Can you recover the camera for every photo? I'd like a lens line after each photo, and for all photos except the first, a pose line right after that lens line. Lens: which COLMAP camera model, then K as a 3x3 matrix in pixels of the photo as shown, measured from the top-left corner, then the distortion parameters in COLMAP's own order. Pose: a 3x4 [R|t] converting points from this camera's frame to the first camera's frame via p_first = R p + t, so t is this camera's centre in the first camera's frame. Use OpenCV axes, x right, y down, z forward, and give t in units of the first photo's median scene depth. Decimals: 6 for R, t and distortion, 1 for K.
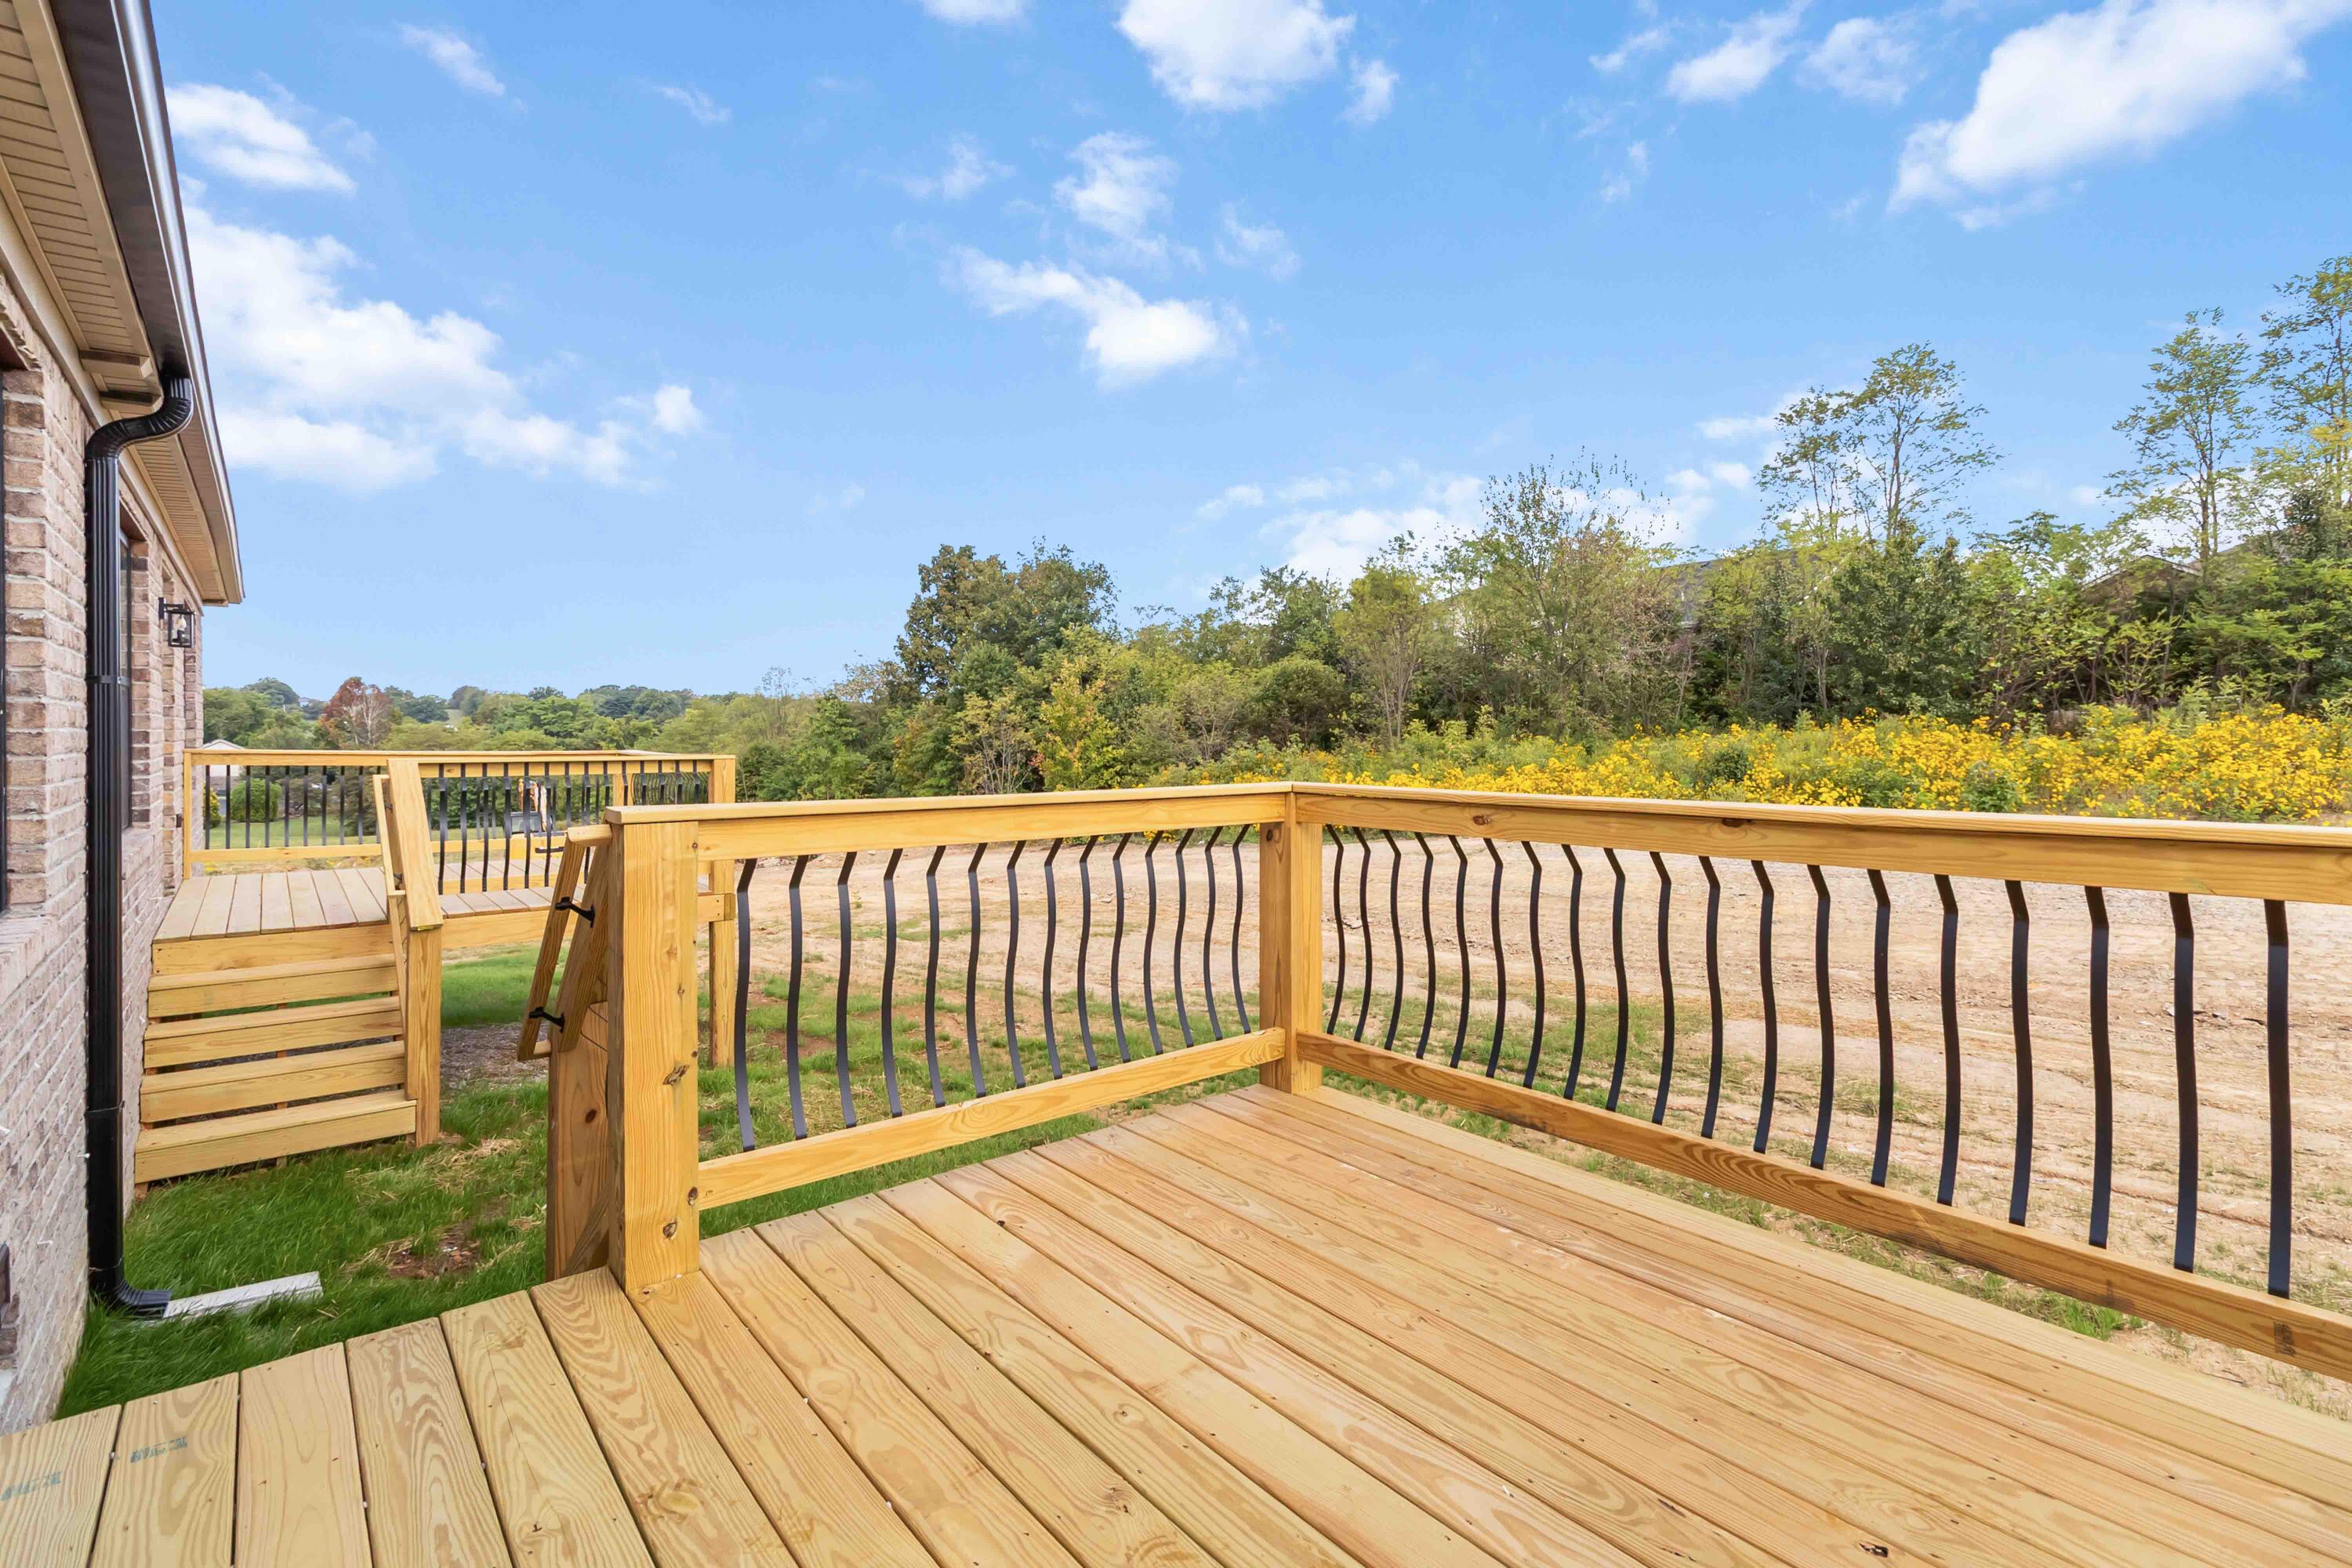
lens RADIAL K [[1092.6, 0, 1191.2], [0, 1092.6, 735.2], [0, 0, 1]] dist [-0.002260, 0.000902]
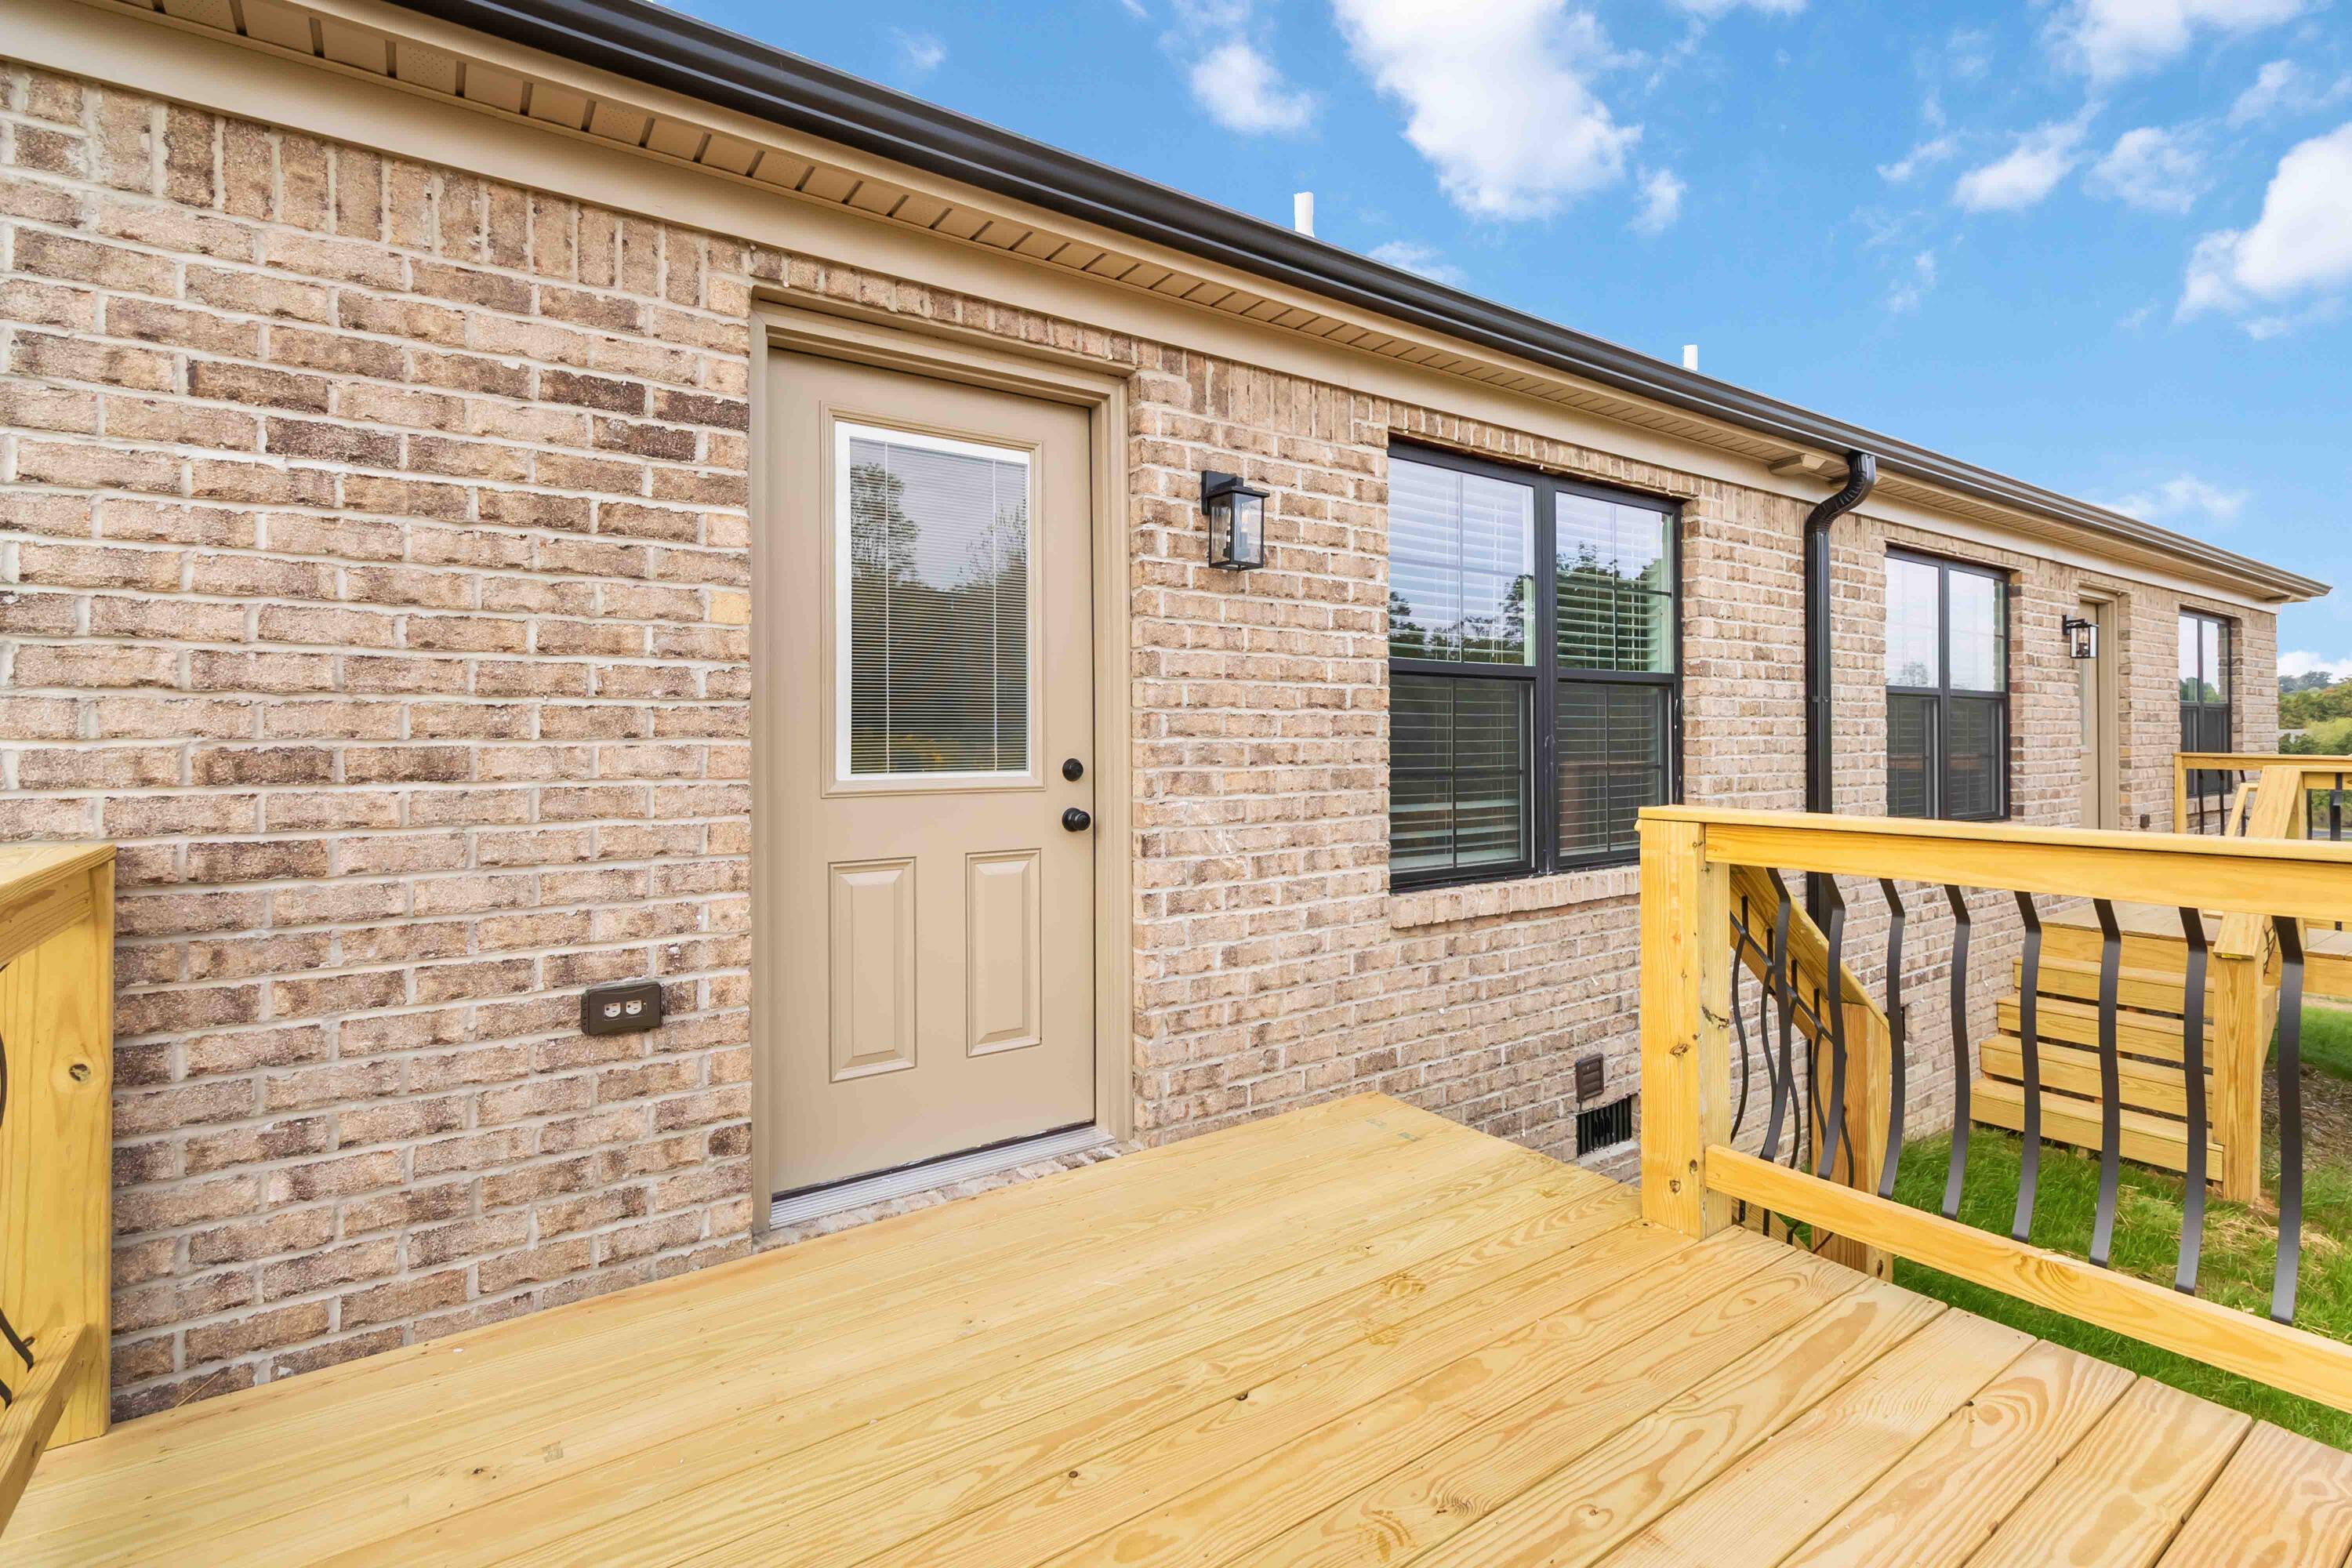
lens RADIAL K [[1092.6, 0, 1191.2], [0, 1092.6, 735.2], [0, 0, 1]] dist [-0.002260, 0.000902]
pose [[-0.083980, -0.005038, -0.996455, 0.290254], [0.002821, 0.999982, -0.005293, -0.001619], [0.996463, -0.003255, -0.083965, 0.256526]]
